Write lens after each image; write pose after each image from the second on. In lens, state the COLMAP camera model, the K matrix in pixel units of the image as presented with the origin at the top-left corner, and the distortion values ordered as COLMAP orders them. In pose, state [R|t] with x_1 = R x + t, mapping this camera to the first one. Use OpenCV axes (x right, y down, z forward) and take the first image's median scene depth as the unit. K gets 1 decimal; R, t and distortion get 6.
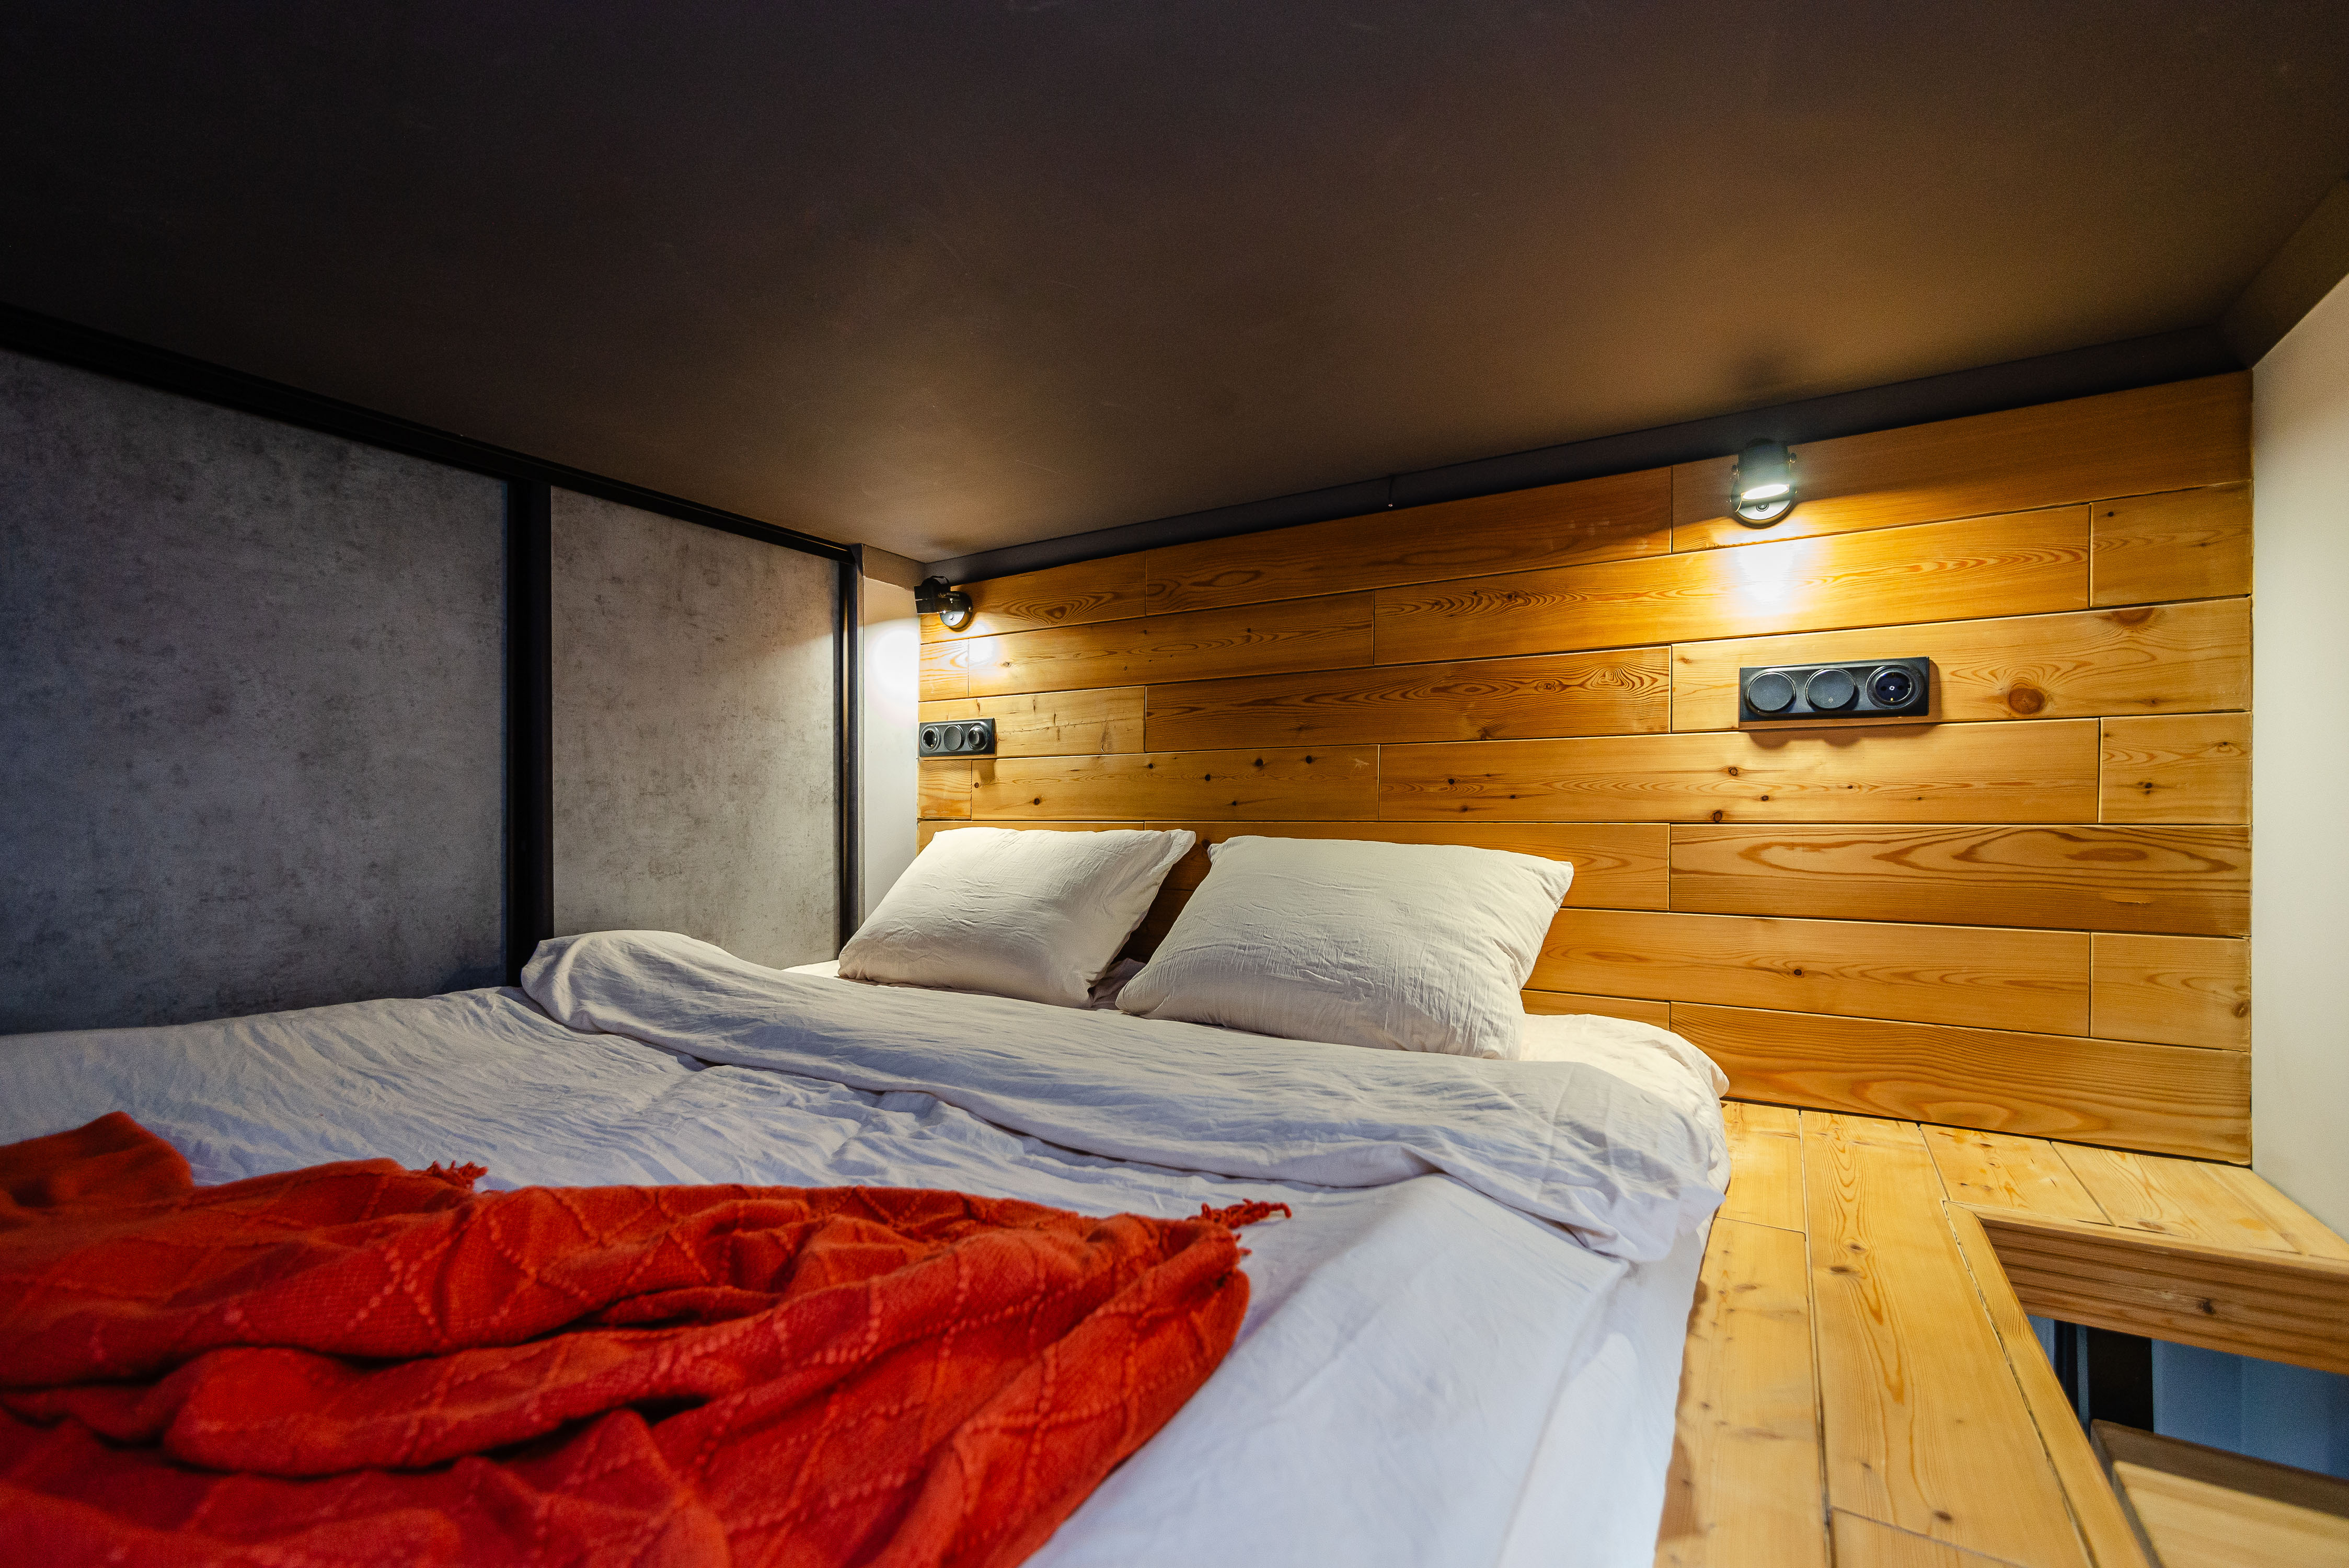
lens RADIAL K [[998.6, 0, 1181.1], [0, 998.6, 819.2], [0, 0, 1]] dist [-0.004551, 0.003429]
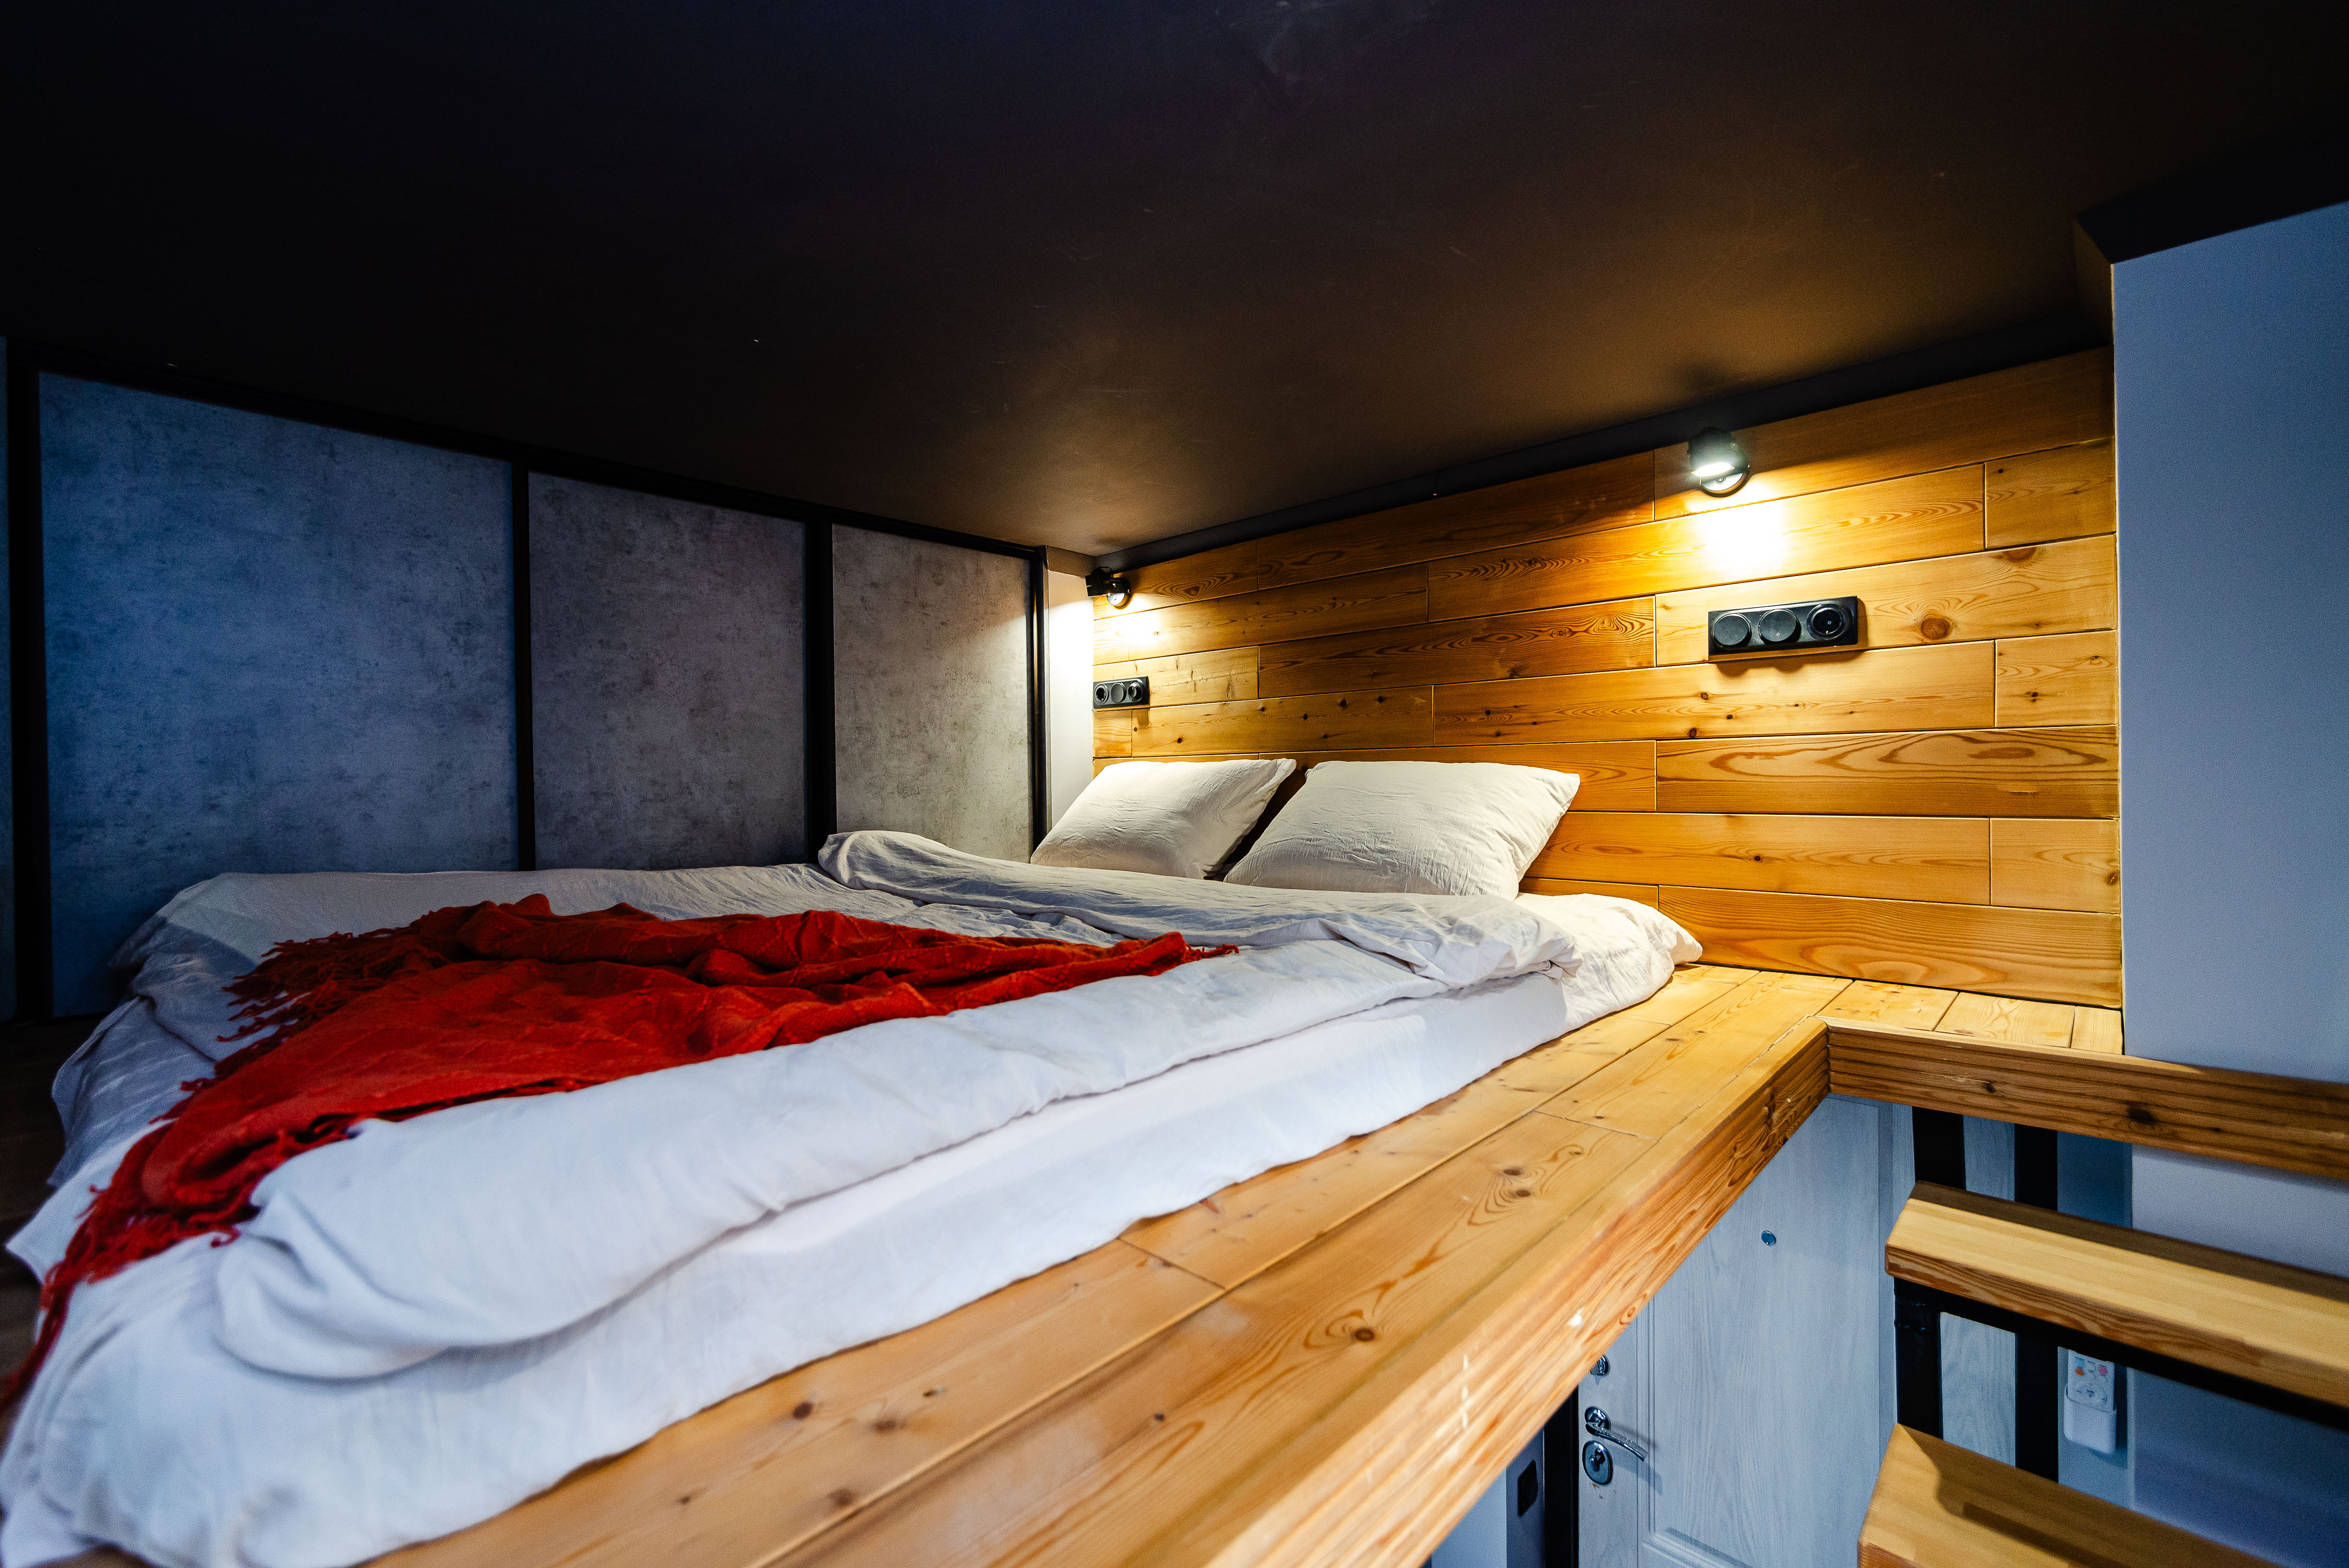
lens RADIAL K [[980.1, 0, 1187.1], [0, 980.1, 785.3], [0, 0, 1]] dist [-0.004895, 0.000903]
pose [[0.977924, -0.009211, -0.208756, 0.193862], [0.009654, 0.999953, 0.001100, 0.058552], [0.208736, -0.003091, 0.977967, -0.333607]]
